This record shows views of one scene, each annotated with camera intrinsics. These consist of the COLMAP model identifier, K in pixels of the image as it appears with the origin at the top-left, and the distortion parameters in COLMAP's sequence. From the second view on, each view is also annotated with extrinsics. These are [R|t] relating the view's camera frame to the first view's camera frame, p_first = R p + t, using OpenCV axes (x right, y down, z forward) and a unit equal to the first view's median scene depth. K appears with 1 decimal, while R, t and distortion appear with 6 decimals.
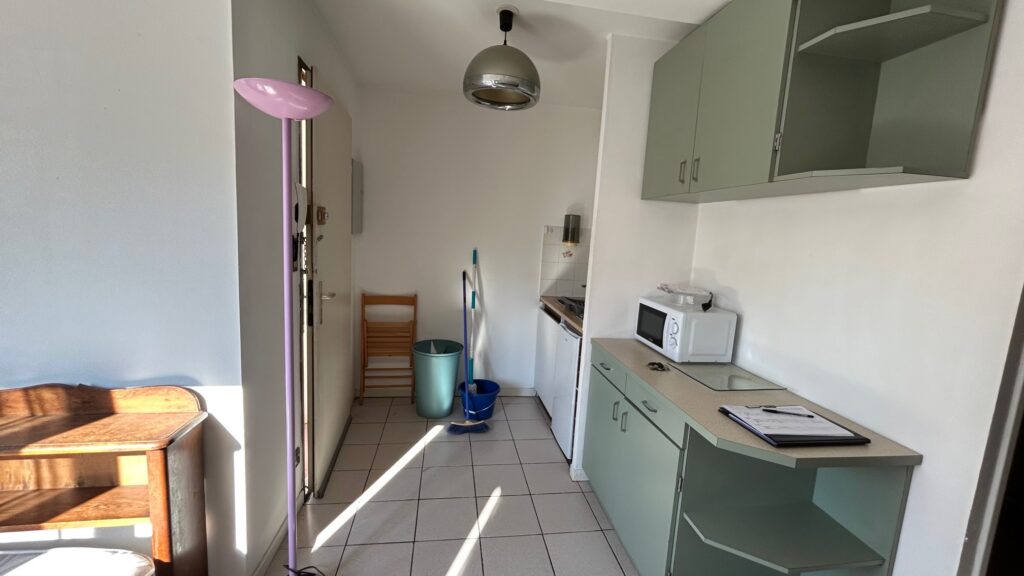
lens RADIAL K [[410.3, 0, 512.2], [0, 410.3, 283.2], [0, 0, 1]] dist [-0.005287, 0.001280]
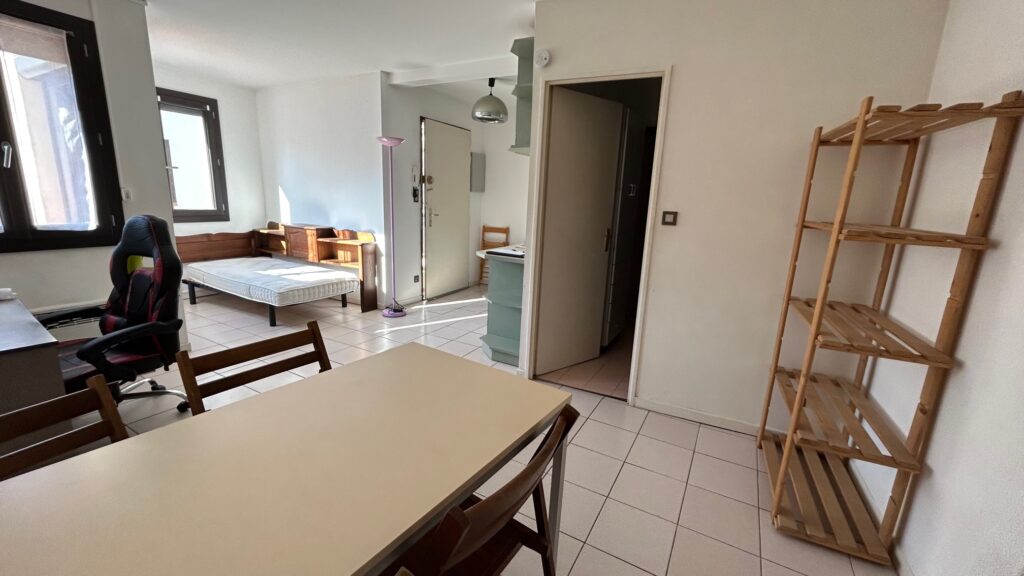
lens RADIAL K [[410.3, 0, 511.6], [0, 410.3, 285.2], [0, 0, 1]] dist [-0.005287, 0.001280]
pose [[0.782120, 0.103062, -0.614546, 1.373684], [-0.071273, 0.994551, 0.076083, 0.218351], [0.619038, -0.015705, 0.785204, -0.567378]]
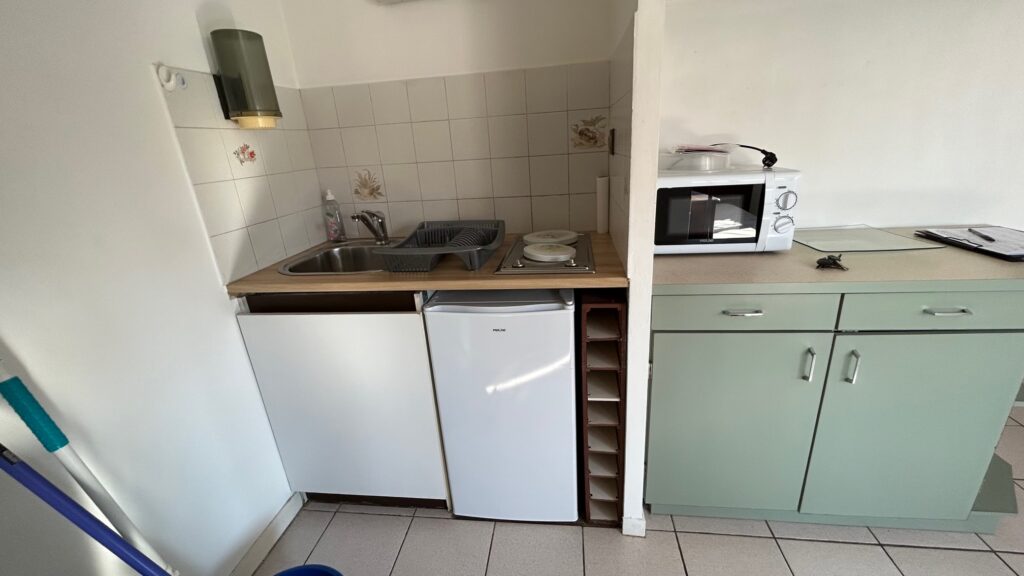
lens RADIAL K [[410.3, 0, 513.3], [0, 410.3, 283.2], [0, 0, 1]] dist [-0.005287, 0.001280]
pose [[0.274811, -0.390063, 0.878823, -0.287831], [0.202681, 0.916977, 0.343619, -0.067417], [-0.939893, 0.083690, 0.331054, 1.076250]]
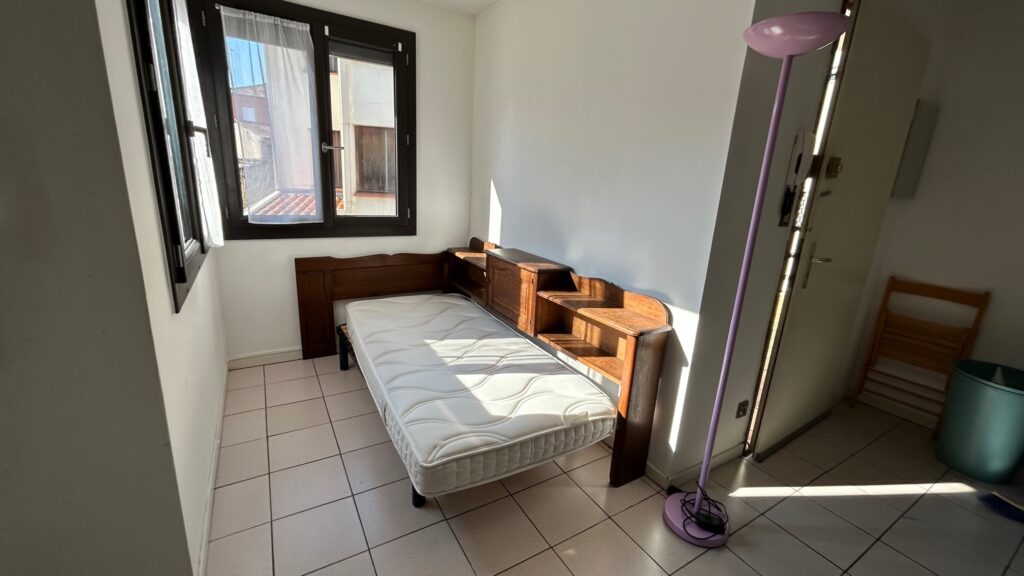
lens RADIAL K [[410.3, 0, 512.4], [0, 410.3, 286.2], [0, 0, 1]] dist [-0.005287, 0.001280]
pose [[0.374368, 0.195801, -0.906372, 0.120313], [-0.148886, 0.977463, 0.149662, 0.053137], [0.915249, 0.078917, 0.395083, 0.035389]]
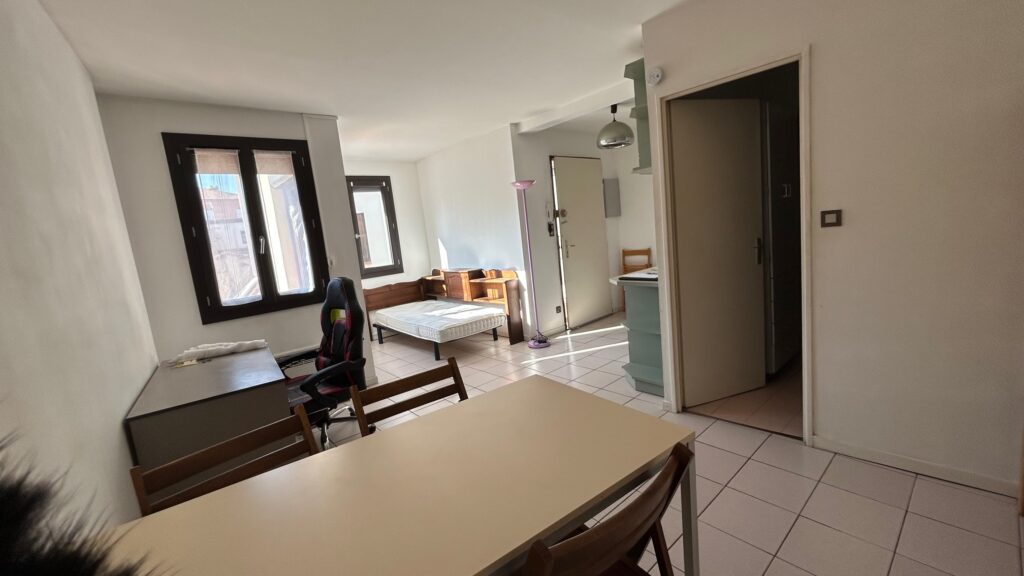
lens RADIAL K [[410.3, 0, 510.8], [0, 410.3, 285.5], [0, 0, 1]] dist [-0.005287, 0.001280]
pose [[0.510971, 0.000650, -0.859598, 1.430938], [0.030027, 0.999376, 0.018605, 0.205345], [0.859073, -0.035317, 0.510632, -0.530539]]
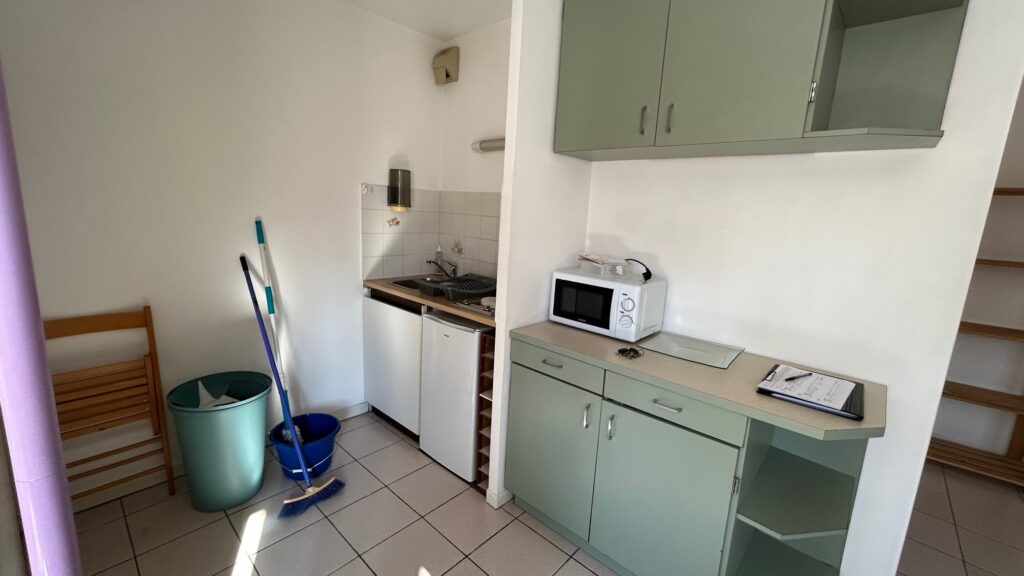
lens RADIAL K [[410.3, 0, 512.6], [0, 410.3, 284.3], [0, 0, 1]] dist [-0.005287, 0.001280]
pose [[0.776960, -0.128430, 0.616311, -0.296490], [0.071200, 0.990615, 0.116671, -0.047786], [-0.625511, -0.046767, 0.778813, 0.425400]]
